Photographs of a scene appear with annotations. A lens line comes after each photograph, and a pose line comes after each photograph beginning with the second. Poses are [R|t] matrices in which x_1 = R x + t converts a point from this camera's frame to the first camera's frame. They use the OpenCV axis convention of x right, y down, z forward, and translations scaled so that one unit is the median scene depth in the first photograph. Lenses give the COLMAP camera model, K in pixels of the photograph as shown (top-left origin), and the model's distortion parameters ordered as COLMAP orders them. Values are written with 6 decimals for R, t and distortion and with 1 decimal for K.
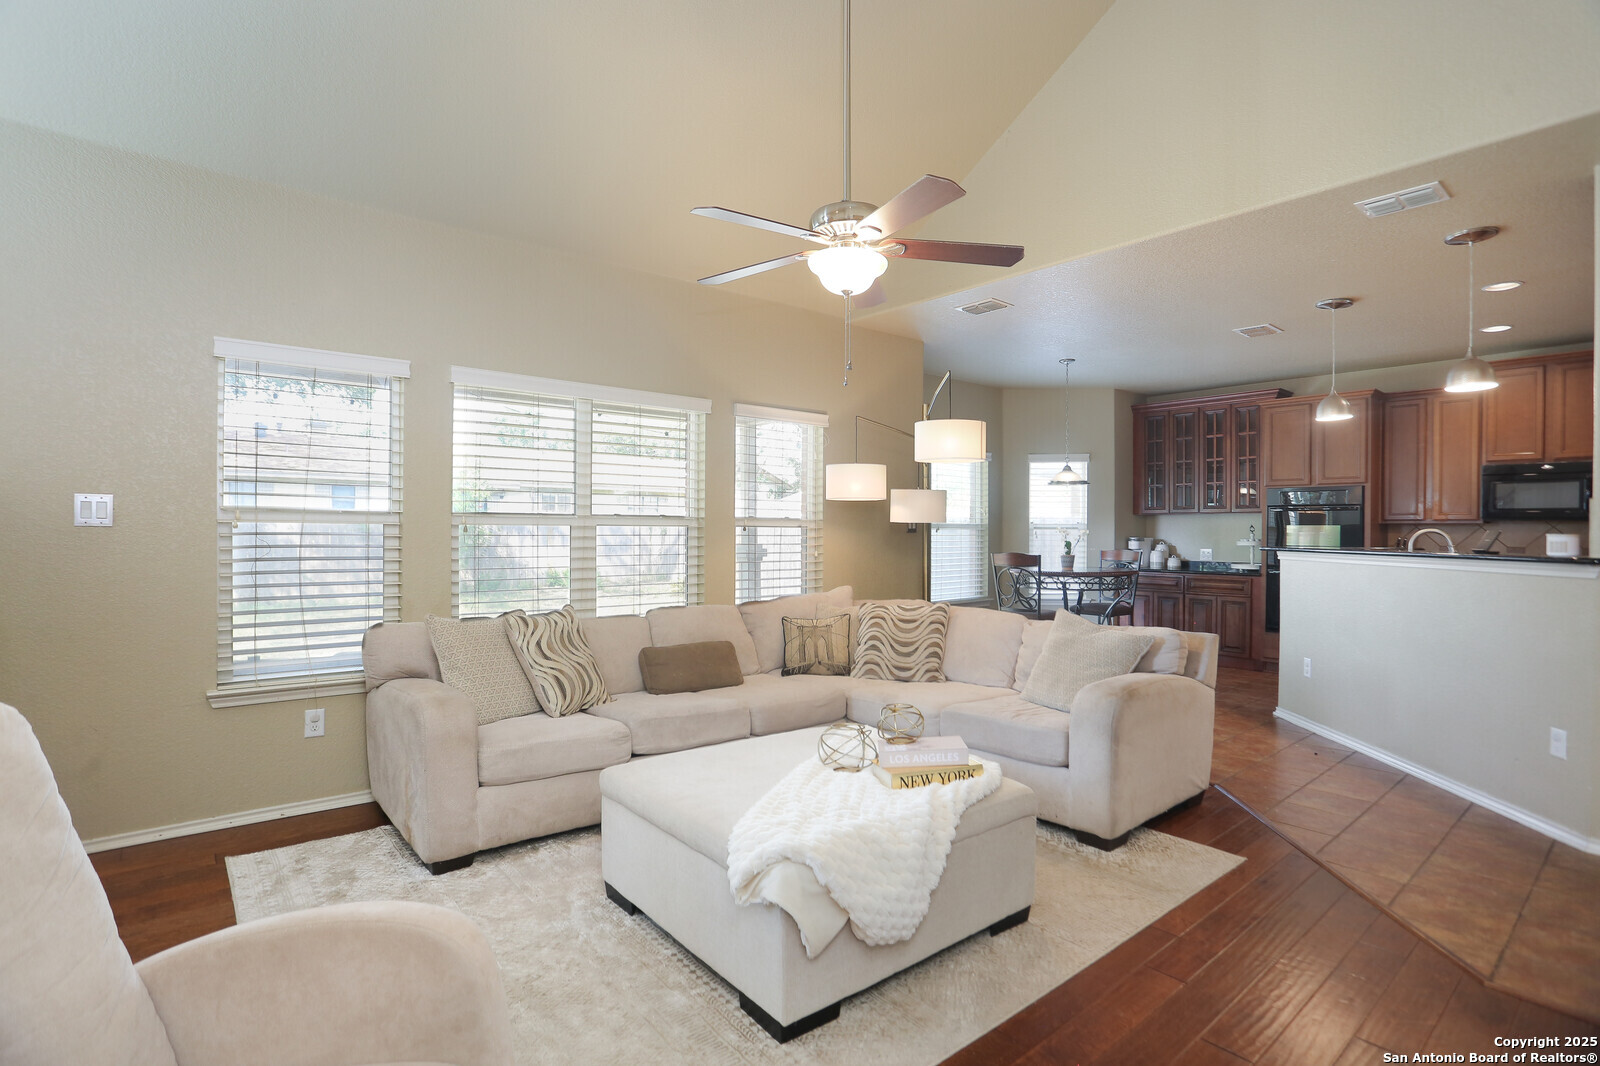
lens RADIAL K [[777.7, 0, 795.3], [0, 777.7, 539.1], [0, 0, 1]] dist [-0.039797, 0.009026]
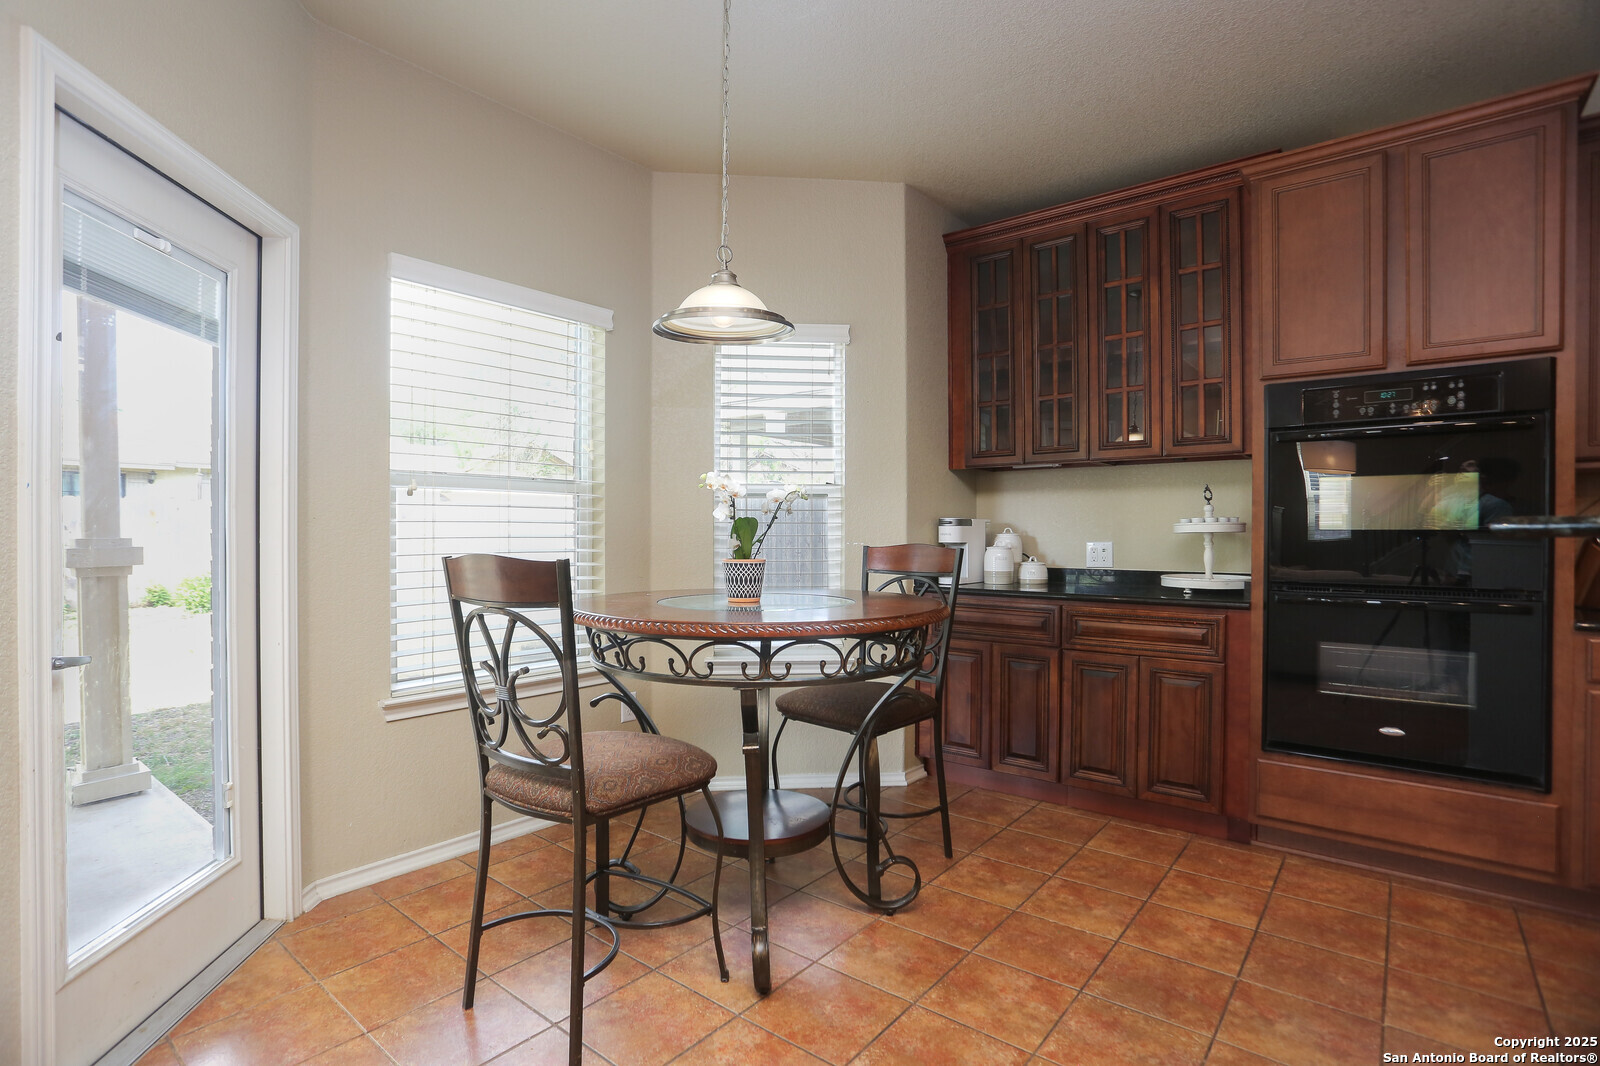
lens RADIAL K [[777.7, 0, 796.8], [0, 777.7, 535.5], [0, 0, 1]] dist [-0.039797, 0.009026]
pose [[0.982037, -0.002844, 0.188666, 0.297990], [0.003774, 0.999982, -0.004571, 0.011570], [-0.188649, 0.005201, 0.982031, 0.643508]]
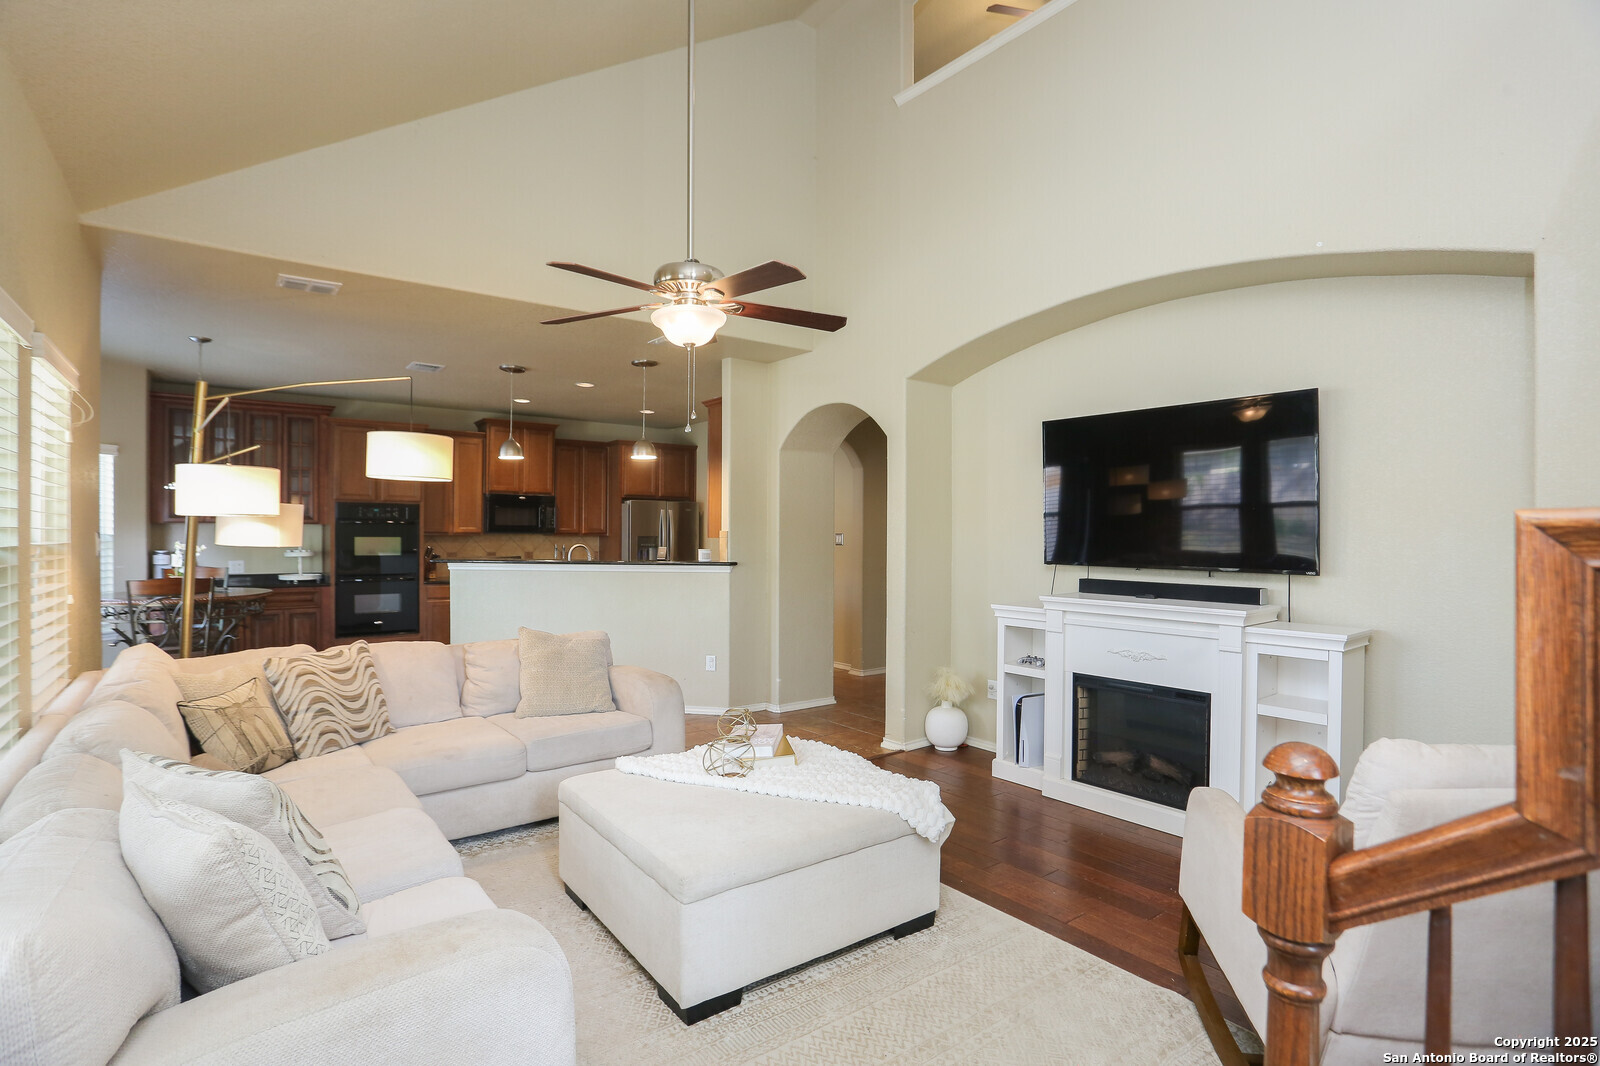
lens RADIAL K [[777.7, 0, 790.9], [0, 777.7, 536.0], [0, 0, 1]] dist [-0.039797, 0.009026]
pose [[0.041185, -0.006385, 0.999131, -0.397953], [0.004136, 0.999972, 0.006219, -0.022155], [-0.999143, 0.003876, 0.041210, 0.326294]]
